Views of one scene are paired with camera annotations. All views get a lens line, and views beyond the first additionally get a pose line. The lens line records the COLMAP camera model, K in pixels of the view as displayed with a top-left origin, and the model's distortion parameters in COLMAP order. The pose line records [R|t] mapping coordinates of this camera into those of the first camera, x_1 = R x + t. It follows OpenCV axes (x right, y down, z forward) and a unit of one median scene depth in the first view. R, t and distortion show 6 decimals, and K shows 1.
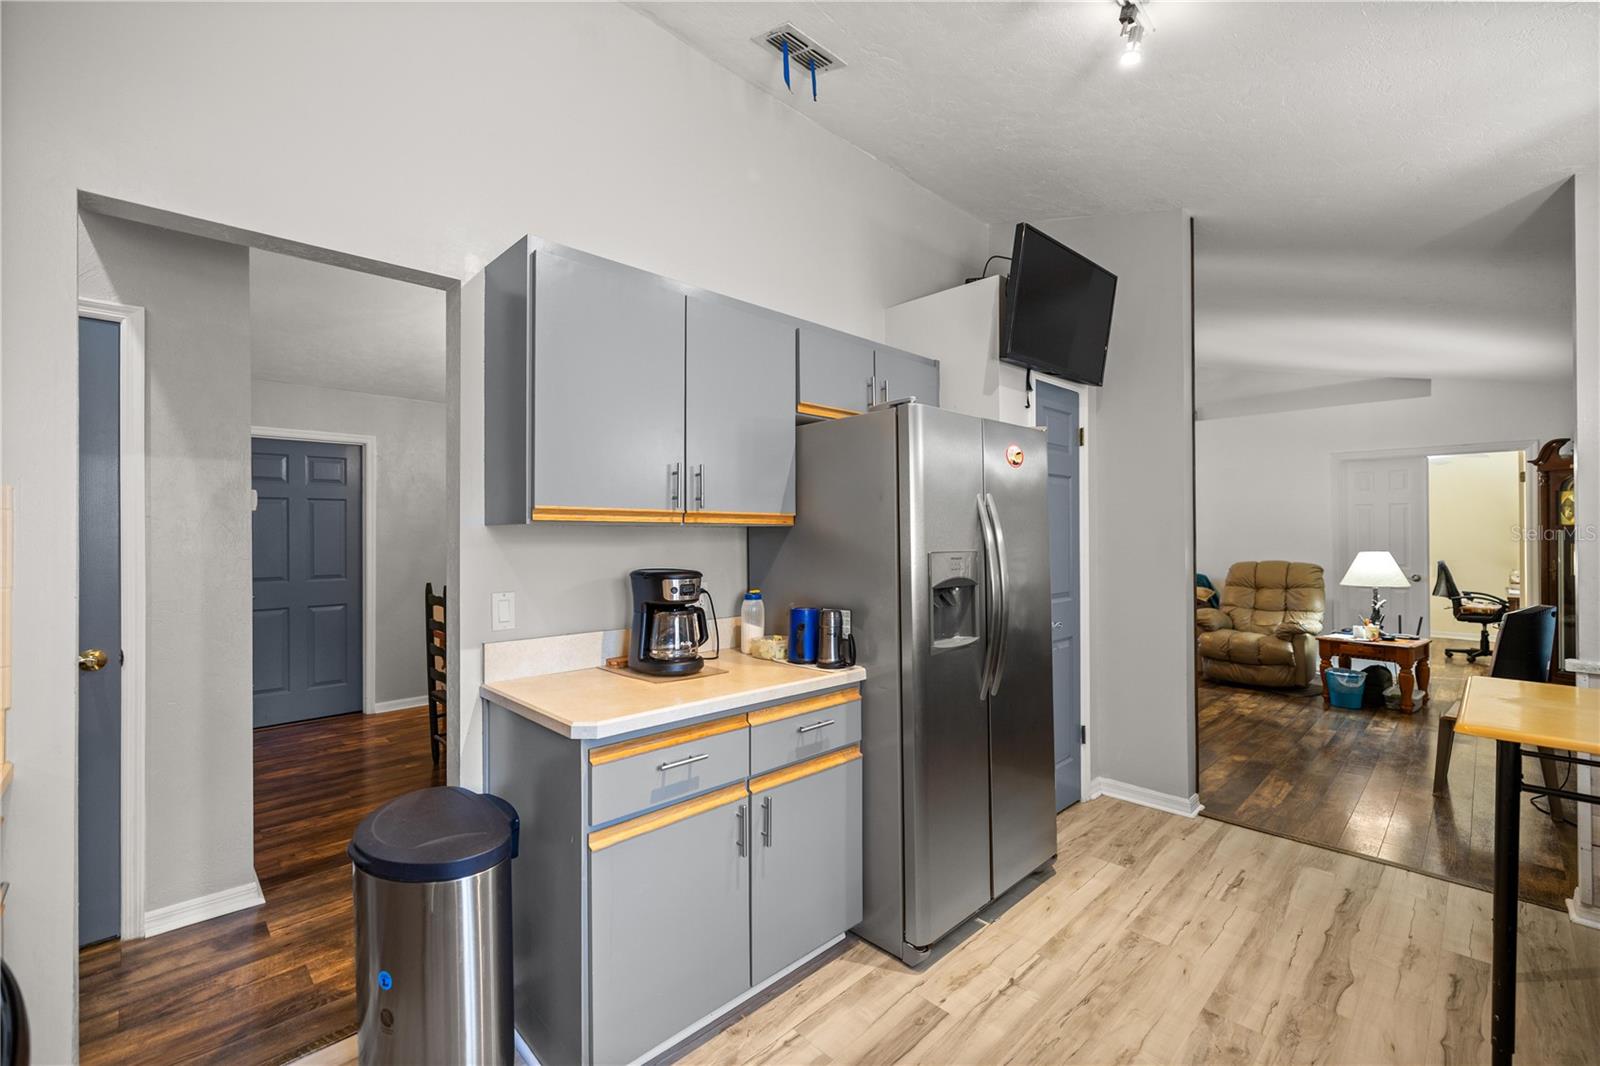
lens RADIAL K [[679.0, 0, 807.2], [0, 679.0, 534.6], [0, 0, 1]] dist [0.002124, -0.000163]
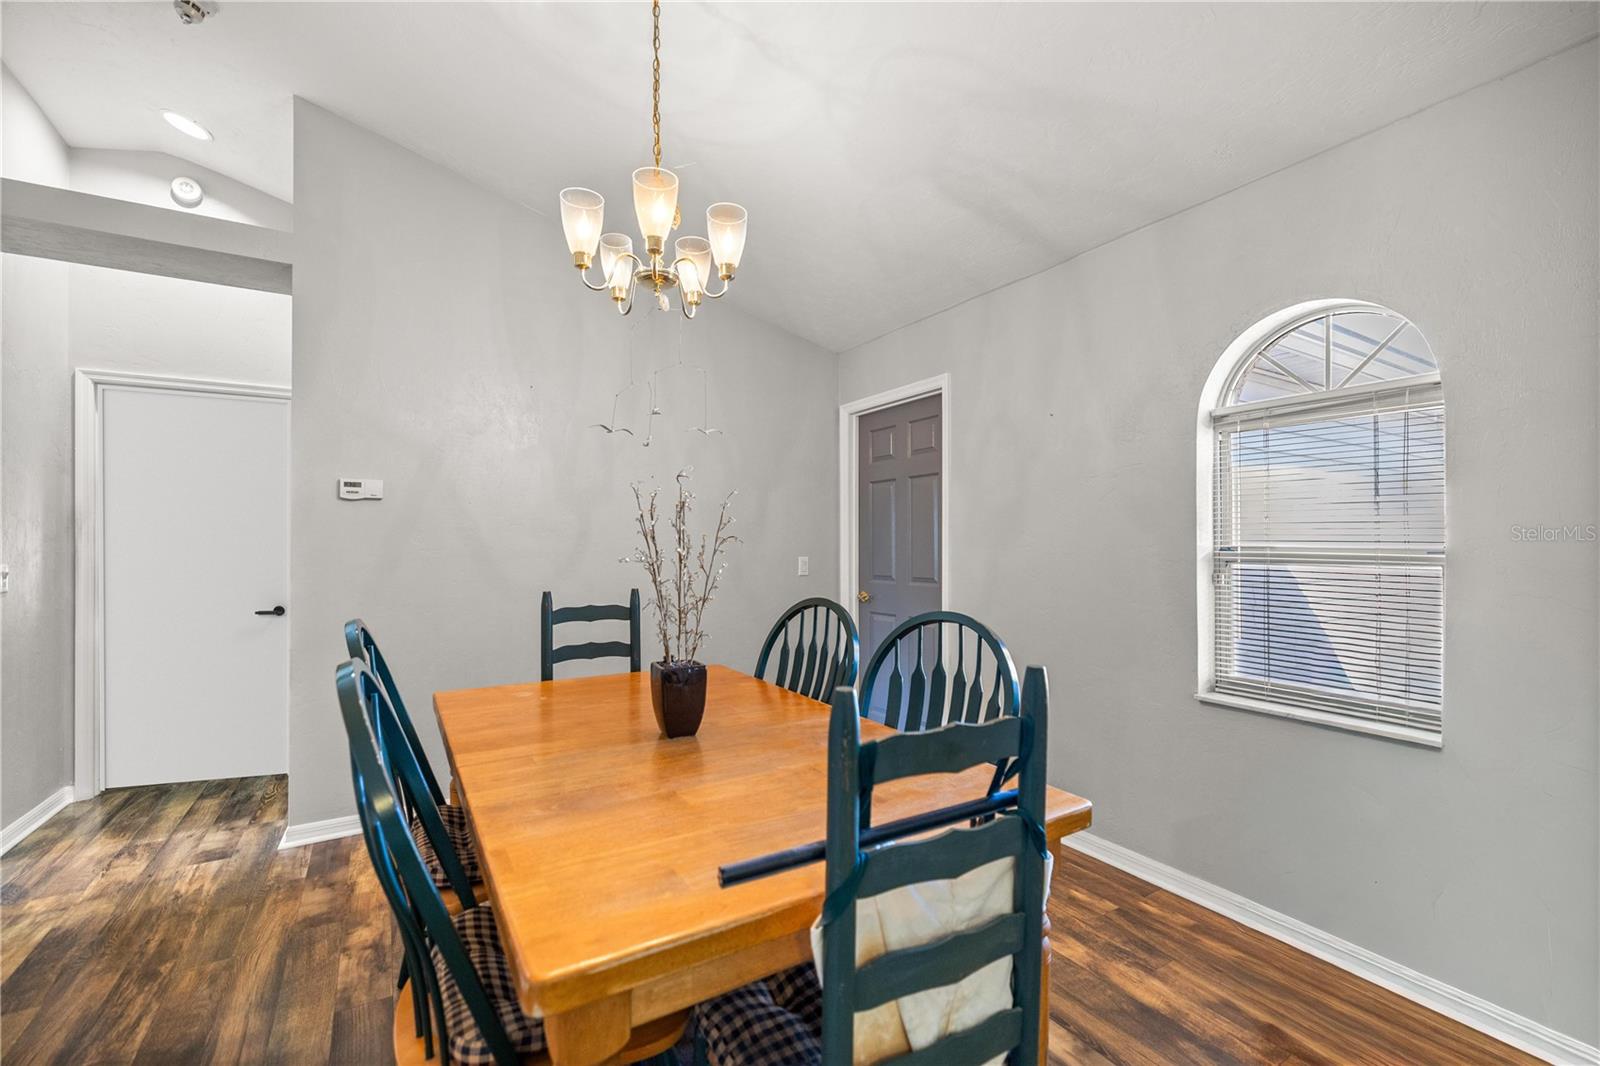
lens RADIAL K [[679.0, 0, 796.9], [0, 679.0, 537.8], [0, 0, 1]] dist [0.002124, -0.000163]
pose [[-0.226991, 0.002675, -0.973893, 0.105024], [0.001455, 0.999996, 0.002408, 0.030010], [0.973896, -0.000871, -0.226994, 2.279661]]
